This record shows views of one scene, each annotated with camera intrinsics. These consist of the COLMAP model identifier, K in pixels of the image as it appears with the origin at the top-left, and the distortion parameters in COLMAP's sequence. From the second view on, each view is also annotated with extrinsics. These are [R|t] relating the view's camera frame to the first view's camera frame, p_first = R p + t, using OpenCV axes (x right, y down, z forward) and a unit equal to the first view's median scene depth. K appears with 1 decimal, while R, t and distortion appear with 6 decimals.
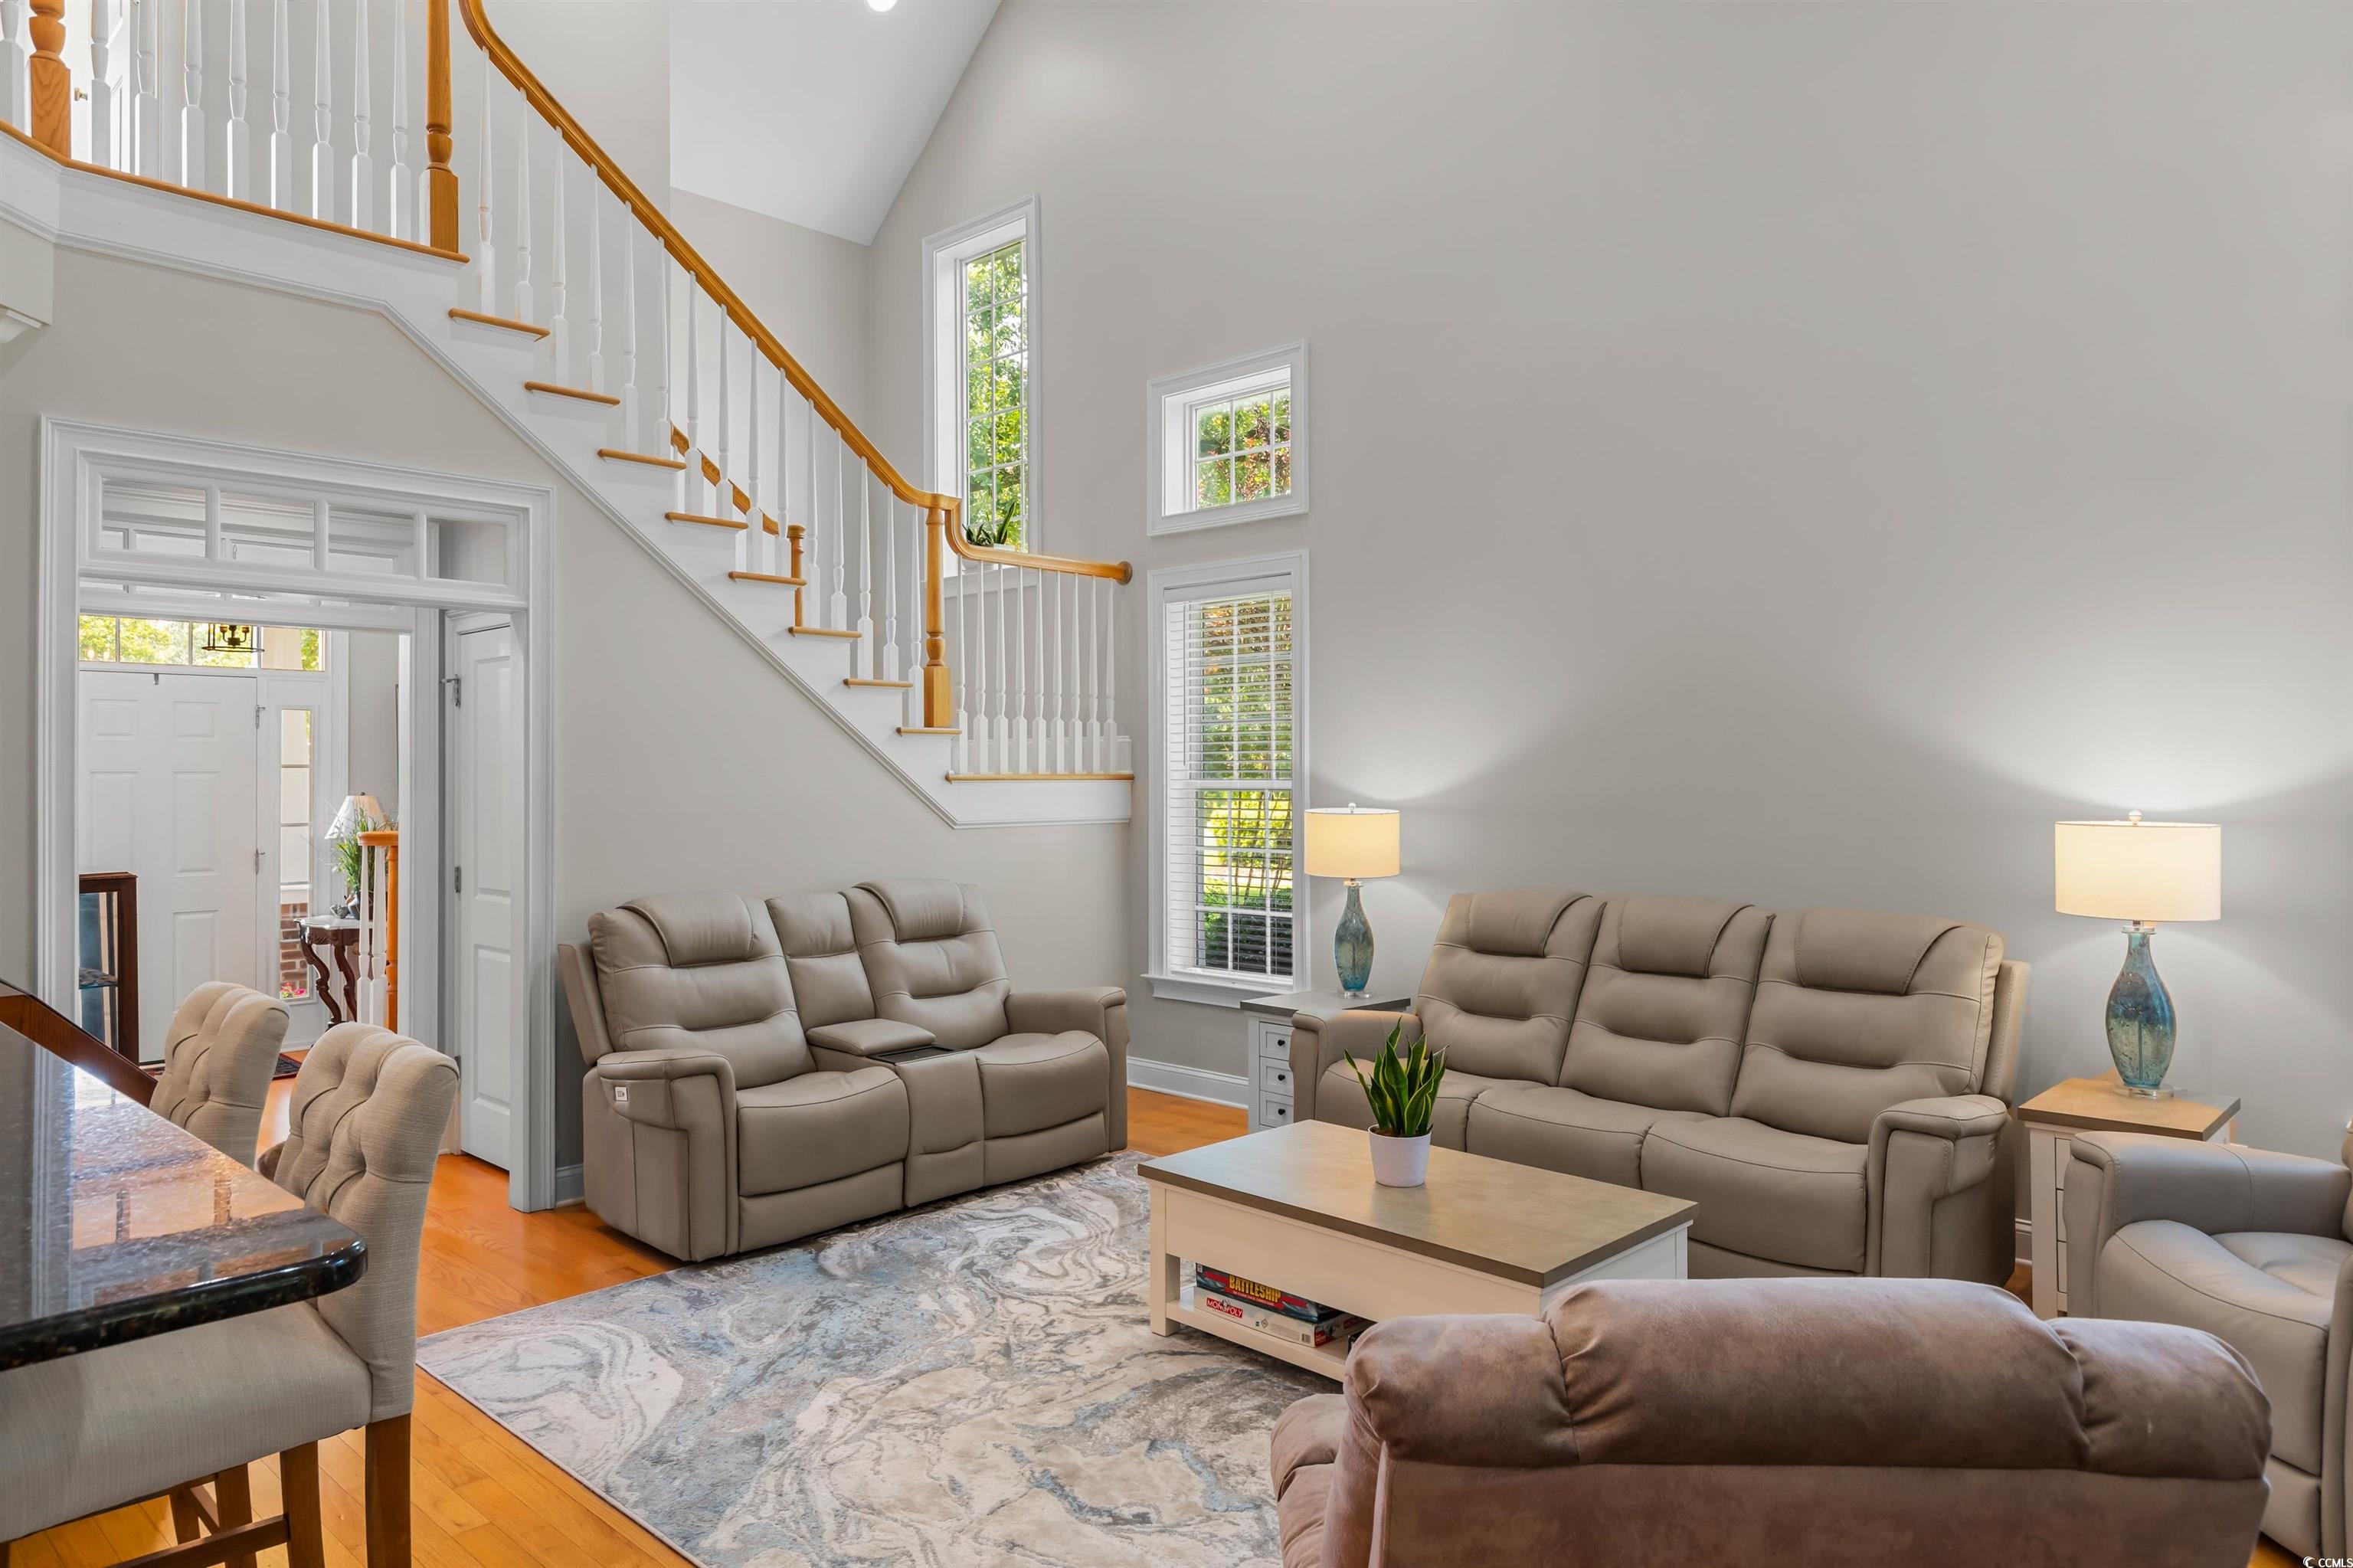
lens RADIAL K [[1455.5, 0, 1141.1], [0, 1455.5, 743.7], [0, 0, 1]] dist [0.007673, 0.000926]
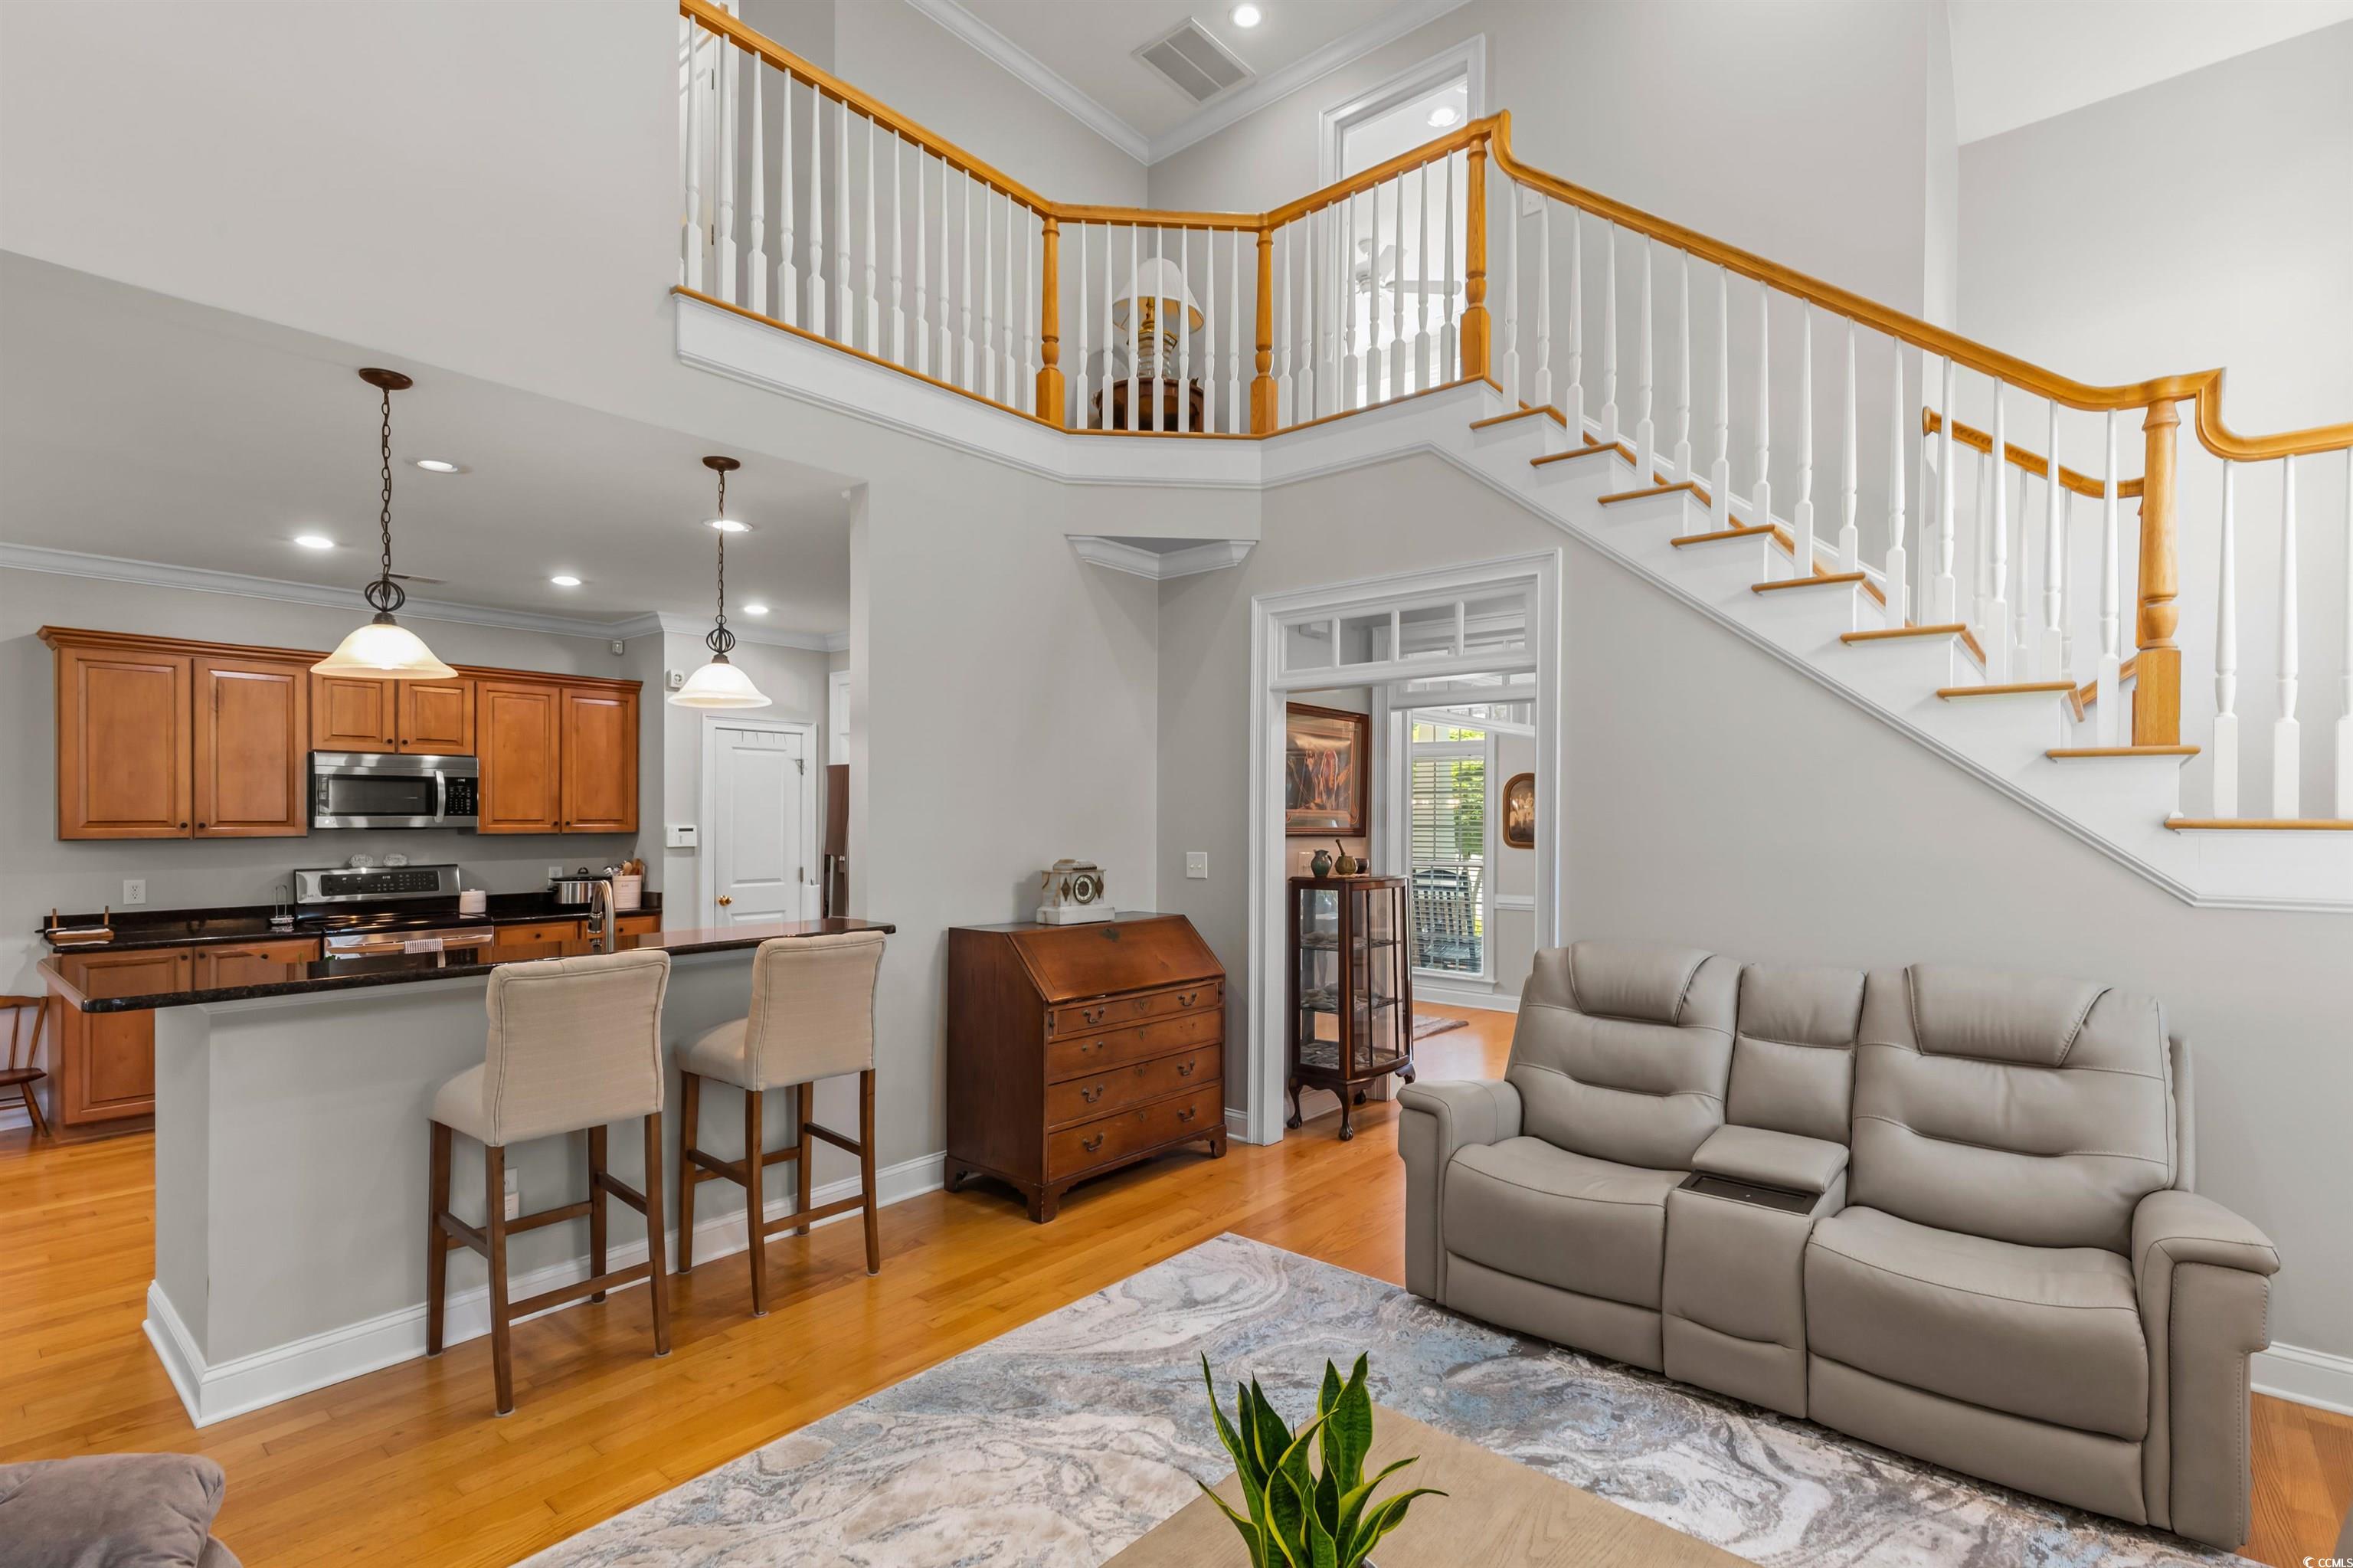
lens RADIAL K [[1078.0, 0, 1205.9], [0, 1078.0, 816.2], [0, 0, 1]] dist [0.008830, 0.001505]
pose [[0.091040, 0.001215, -0.995846, 0.420432], [0.016540, 0.999859, 0.002732, 0.016311], [0.995710, -0.016720, 0.091007, 0.765120]]
